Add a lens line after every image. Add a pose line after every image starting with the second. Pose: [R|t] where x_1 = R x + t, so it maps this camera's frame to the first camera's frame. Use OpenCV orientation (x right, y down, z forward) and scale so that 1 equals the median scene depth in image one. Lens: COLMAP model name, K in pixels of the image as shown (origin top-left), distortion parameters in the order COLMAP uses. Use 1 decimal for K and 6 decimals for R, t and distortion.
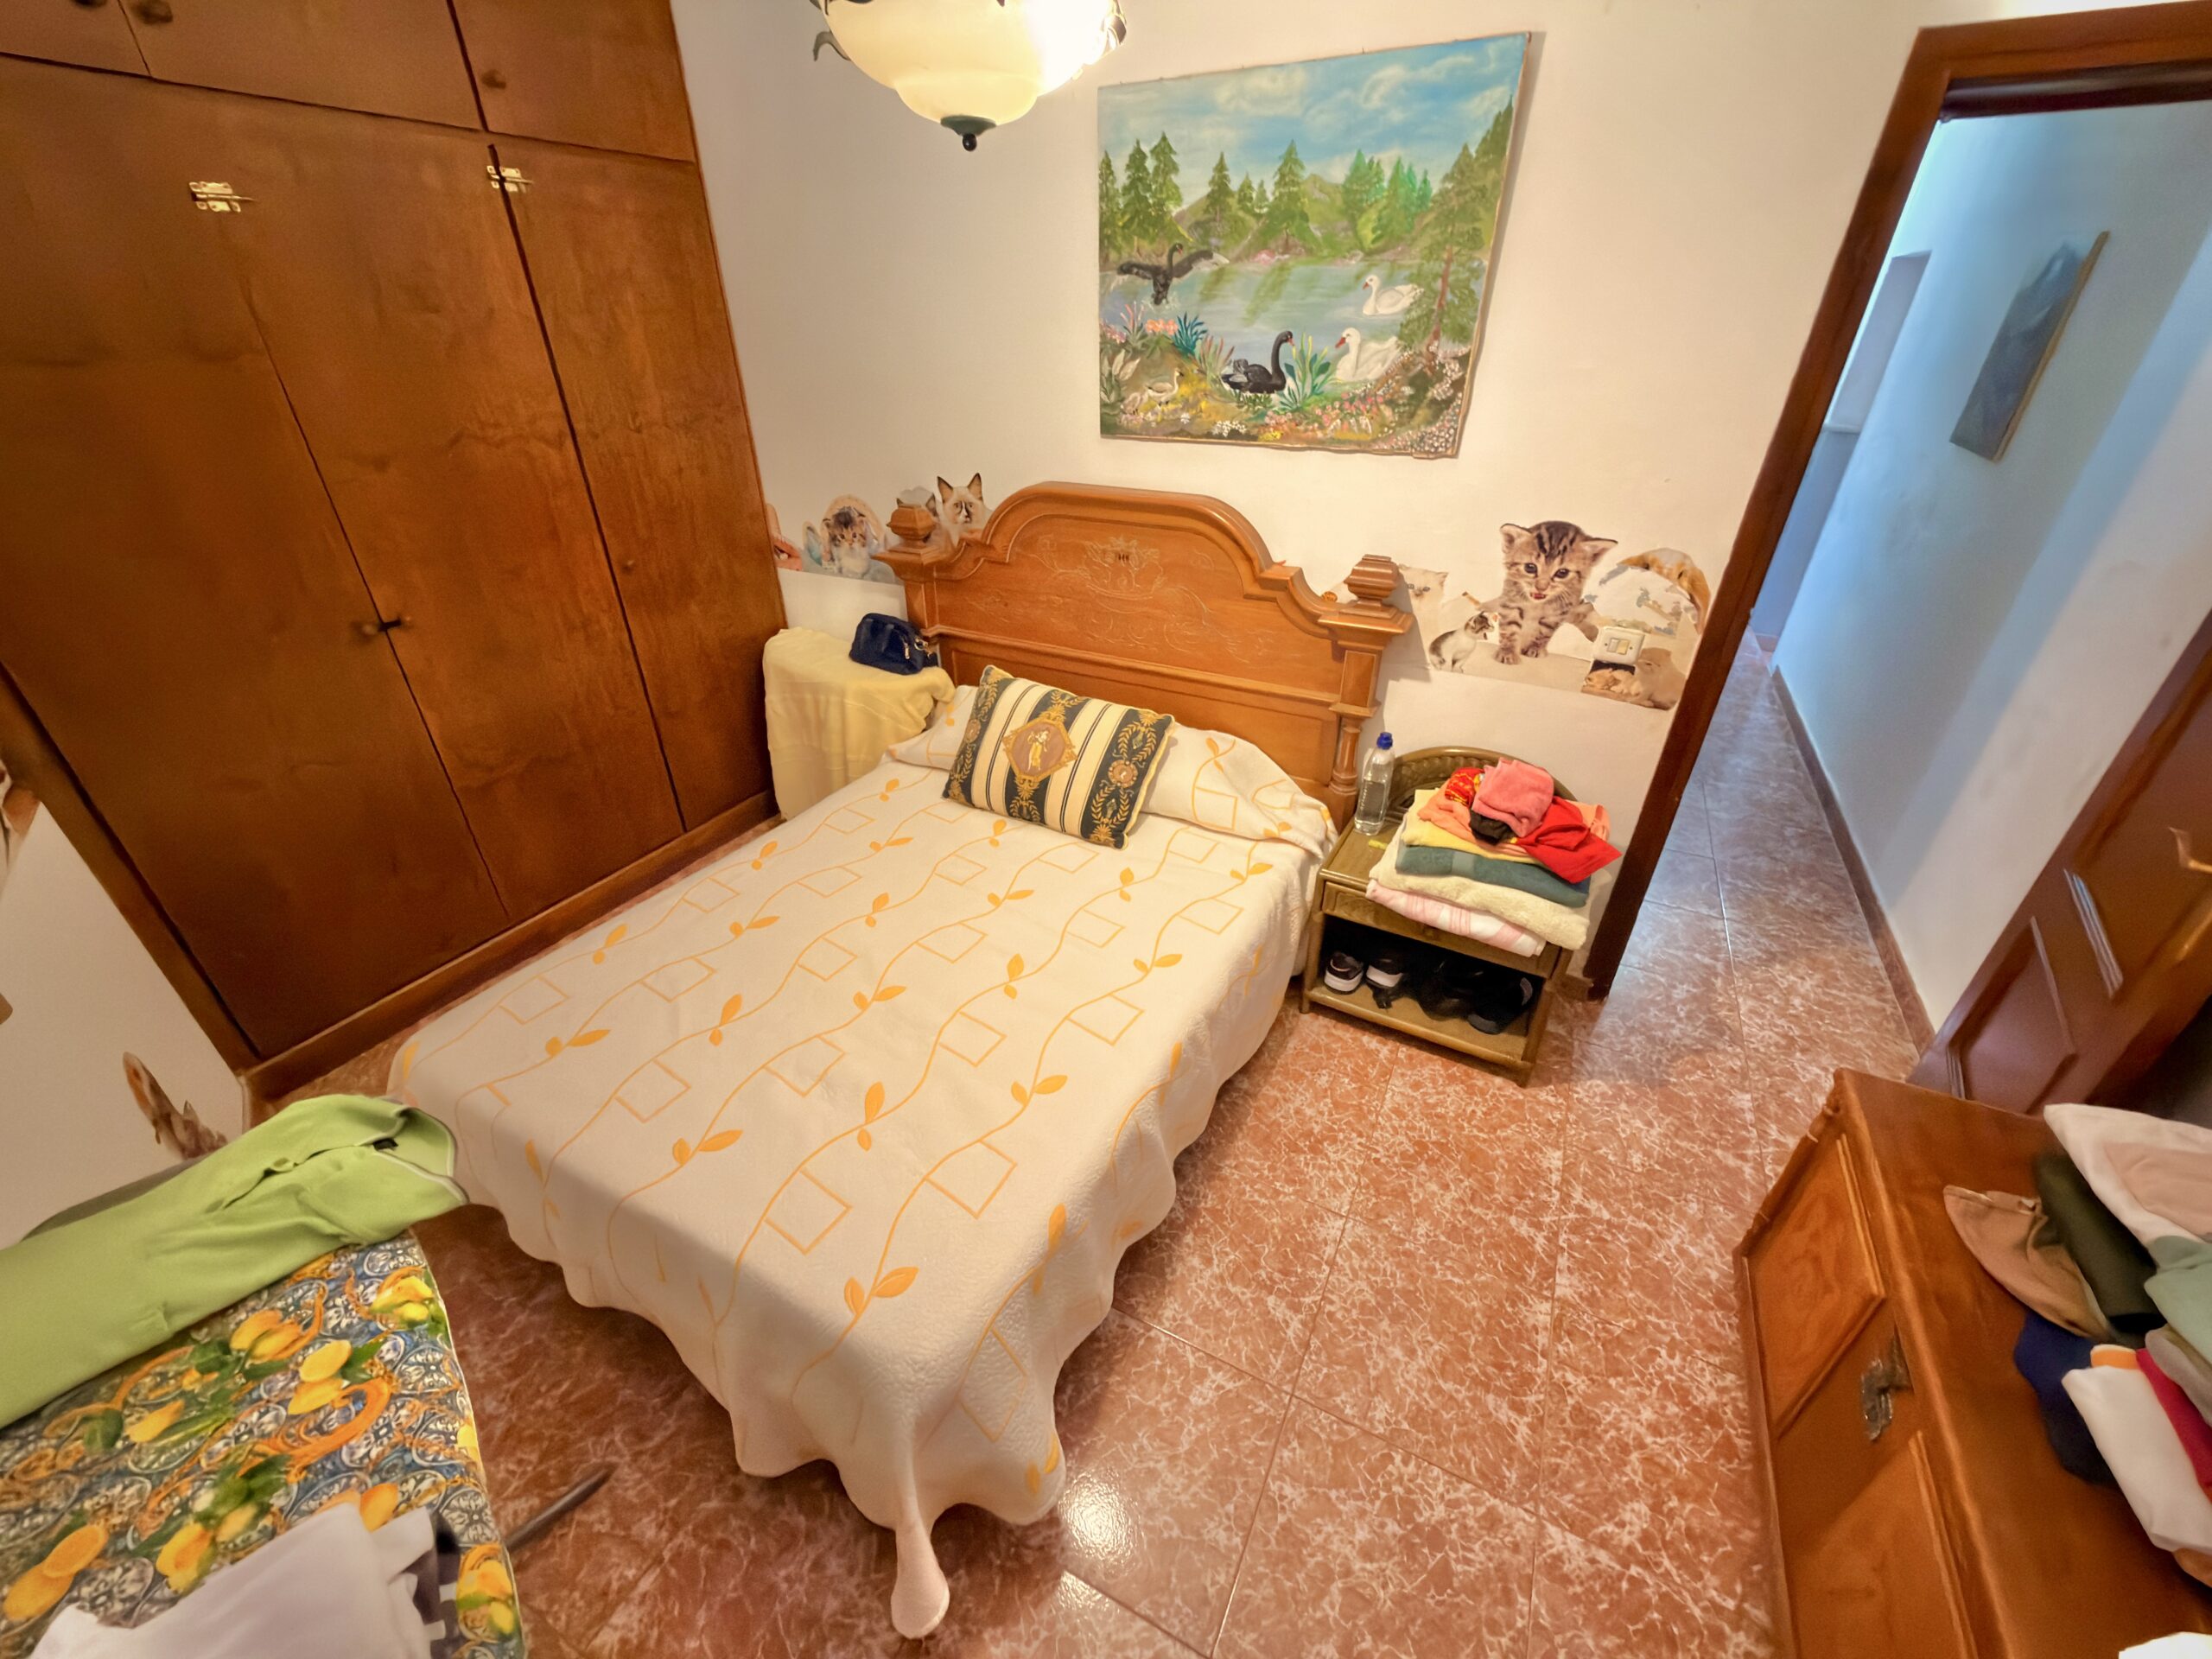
lens RADIAL K [[880.2, 0, 1104.4], [0, 880.2, 827.2], [0, 0, 1]] dist [0.001192, -0.000192]
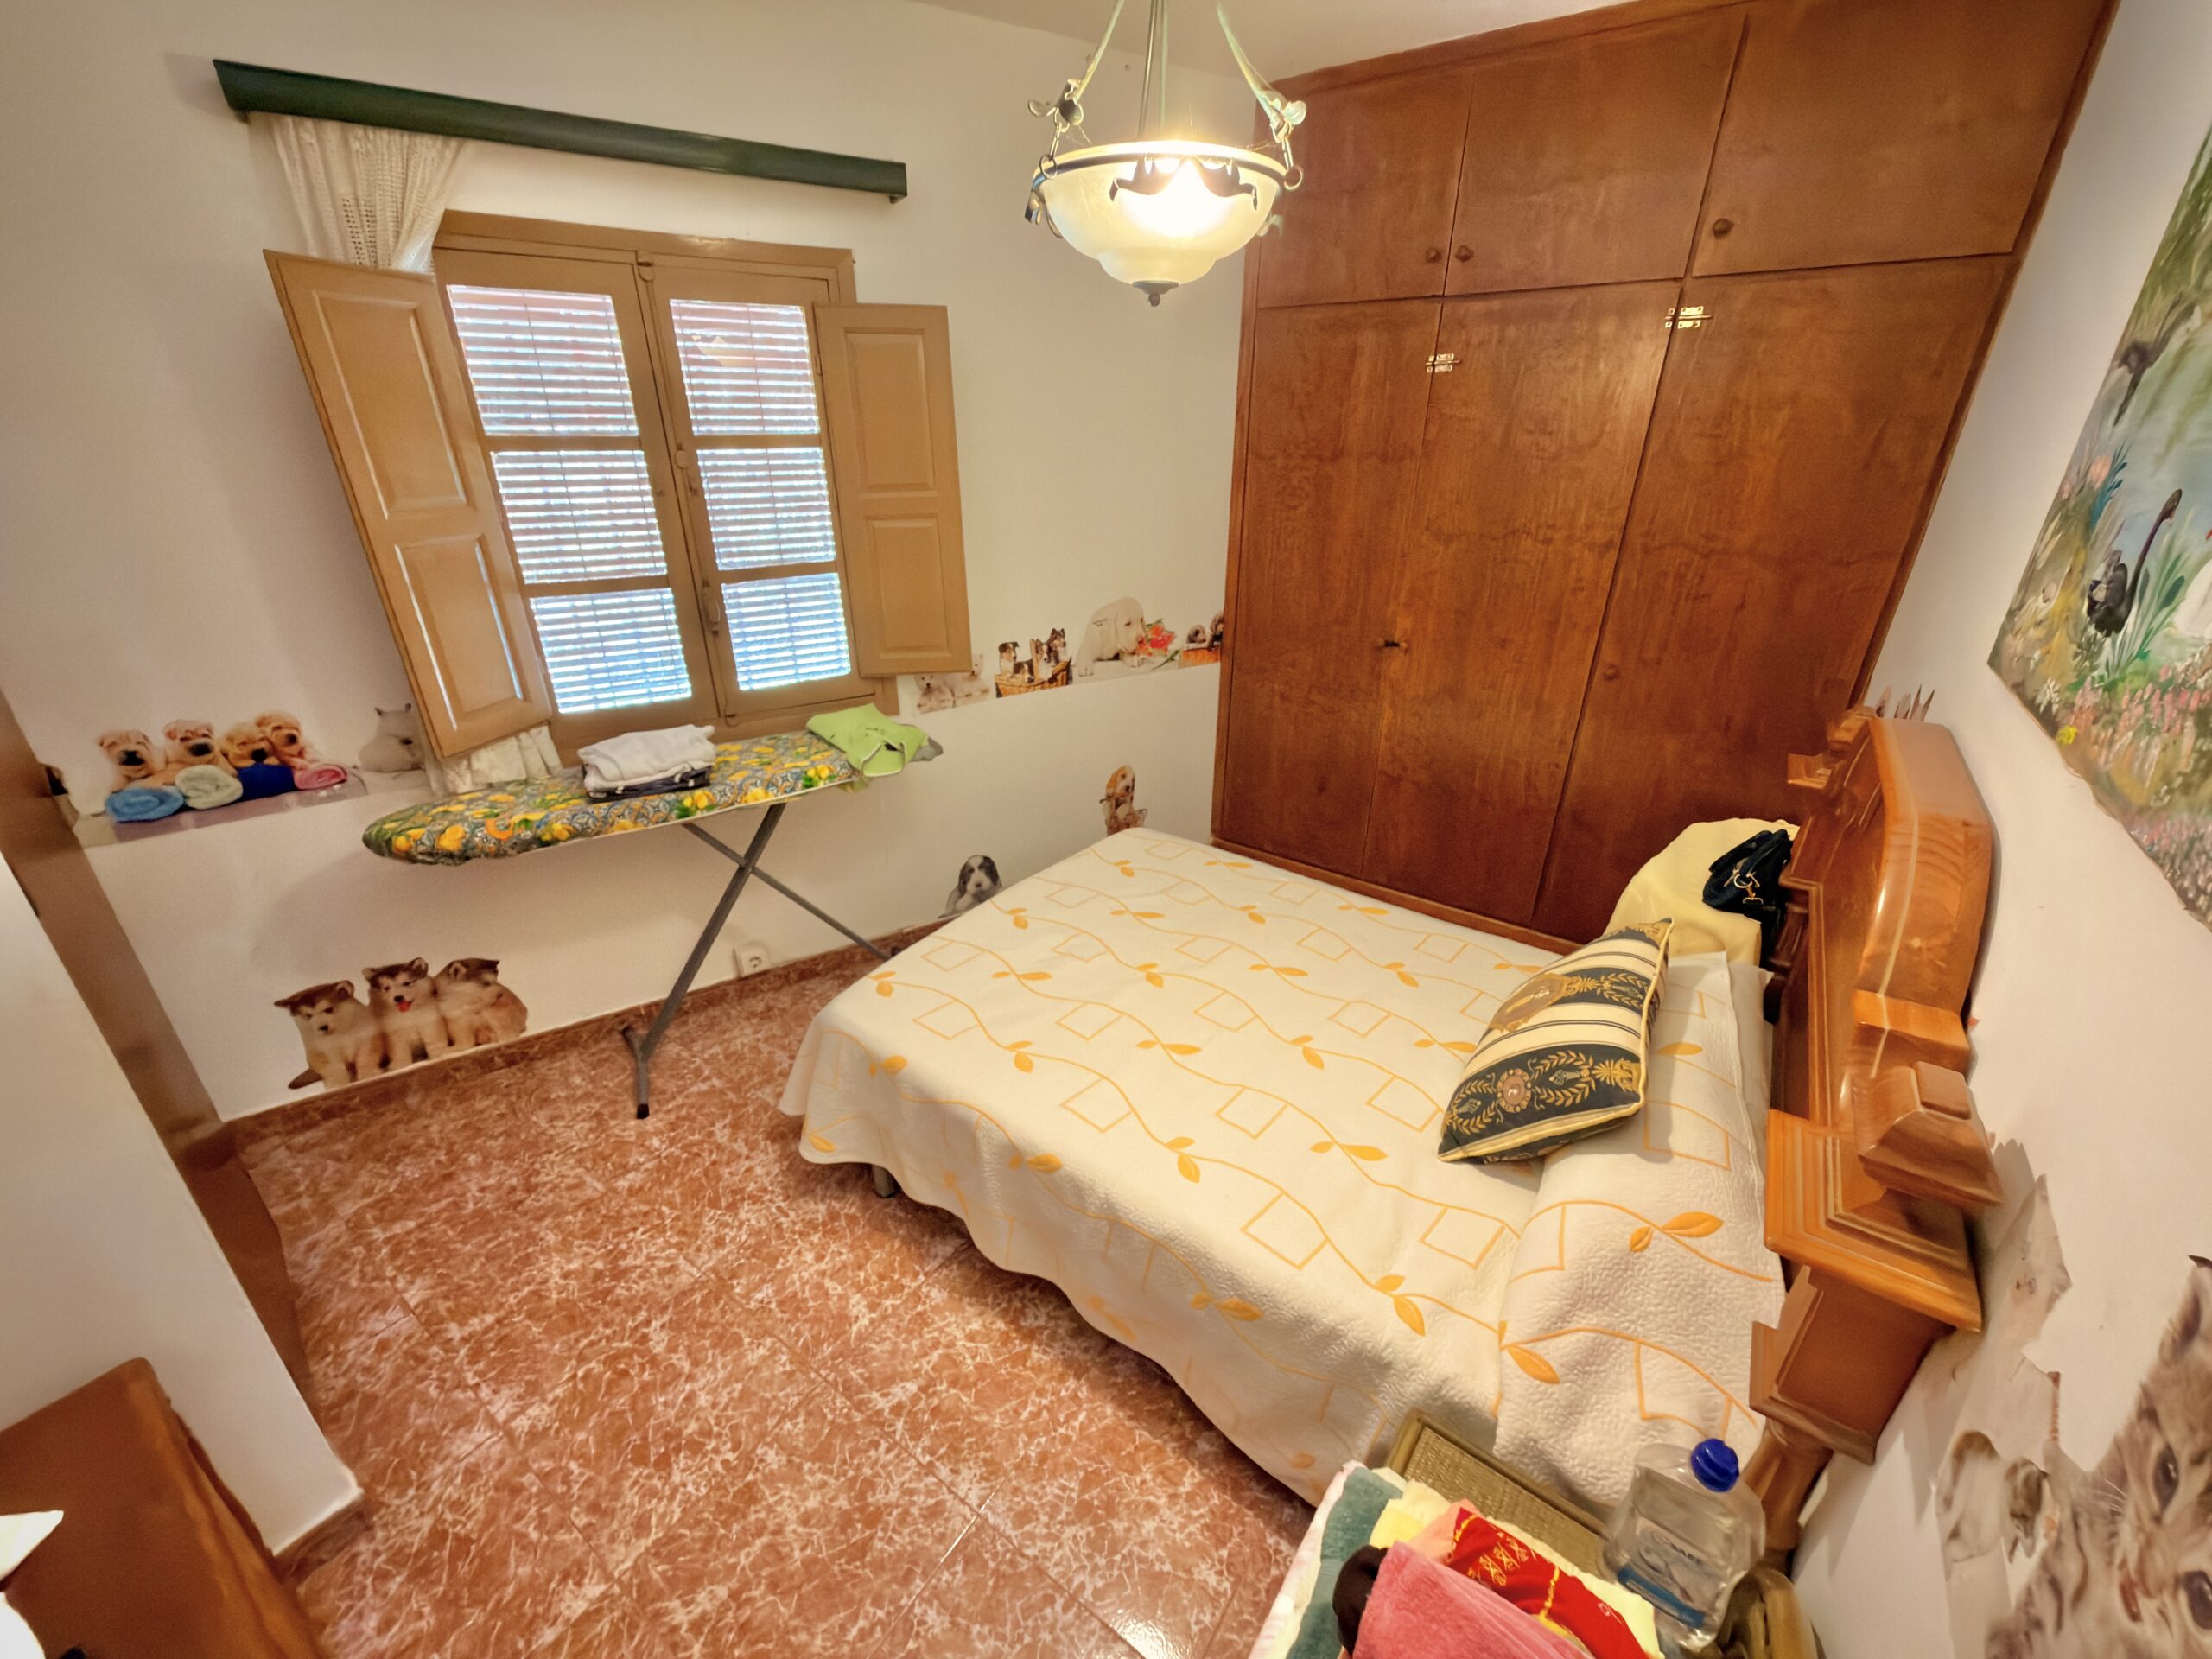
lens RADIAL K [[880.2, 0, 1106.9], [0, 880.2, 829.2], [0, 0, 1]] dist [0.001192, -0.000192]
pose [[-0.140907, 0.407871, -0.902101, 0.743581], [-0.505962, 0.753542, 0.419733, -0.424254], [0.850969, 0.515572, 0.100188, 0.721925]]
